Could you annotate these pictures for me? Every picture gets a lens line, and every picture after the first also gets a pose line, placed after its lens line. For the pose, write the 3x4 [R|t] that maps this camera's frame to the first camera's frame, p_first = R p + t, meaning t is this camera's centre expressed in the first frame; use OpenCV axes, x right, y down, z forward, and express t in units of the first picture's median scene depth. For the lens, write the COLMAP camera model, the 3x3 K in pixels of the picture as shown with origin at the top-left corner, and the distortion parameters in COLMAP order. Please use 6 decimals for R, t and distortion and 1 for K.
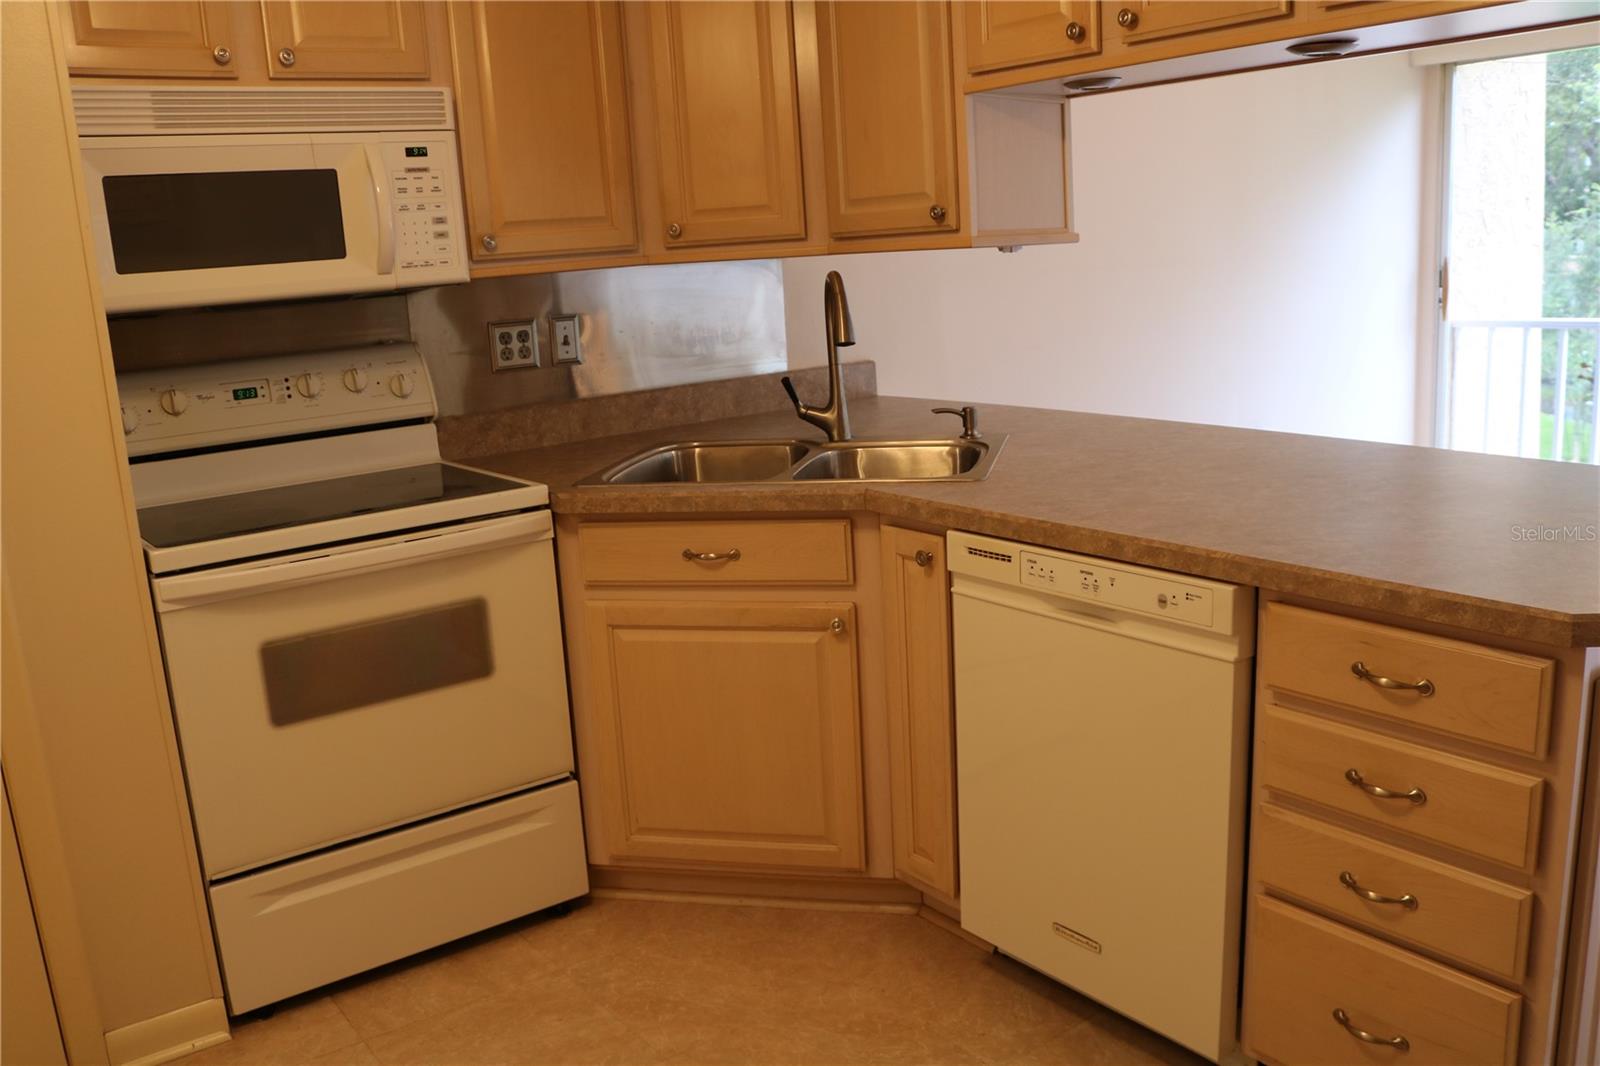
lens RADIAL K [[1344.4, 0, 804.8], [0, 1344.4, 547.1], [0, 0, 1]] dist [-0.150793, 0.129652]
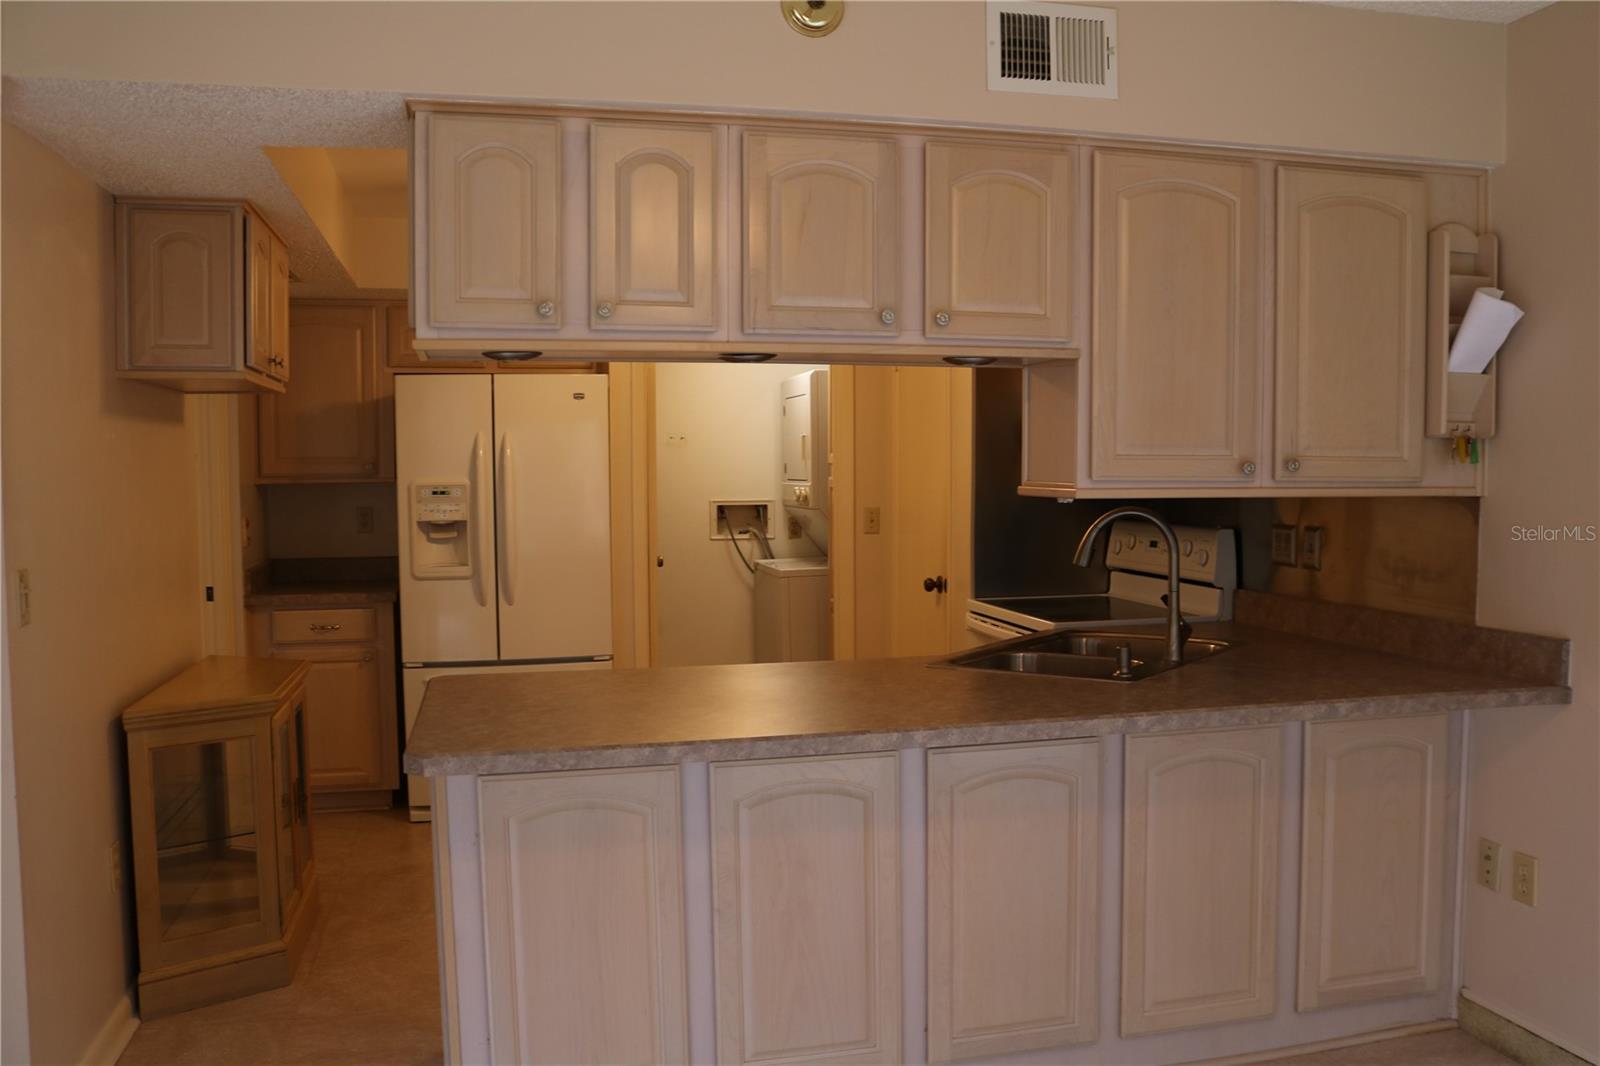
lens RADIAL K [[1344.4, 0, 804.8], [0, 1344.4, 547.1], [0, 0, 1]] dist [-0.150793, 0.129652]
pose [[-0.379242, 0.118303, -0.917704, 1.305272], [-0.172959, 0.965249, 0.195908, -0.379329], [0.908989, 0.233022, -0.345601, 1.240653]]
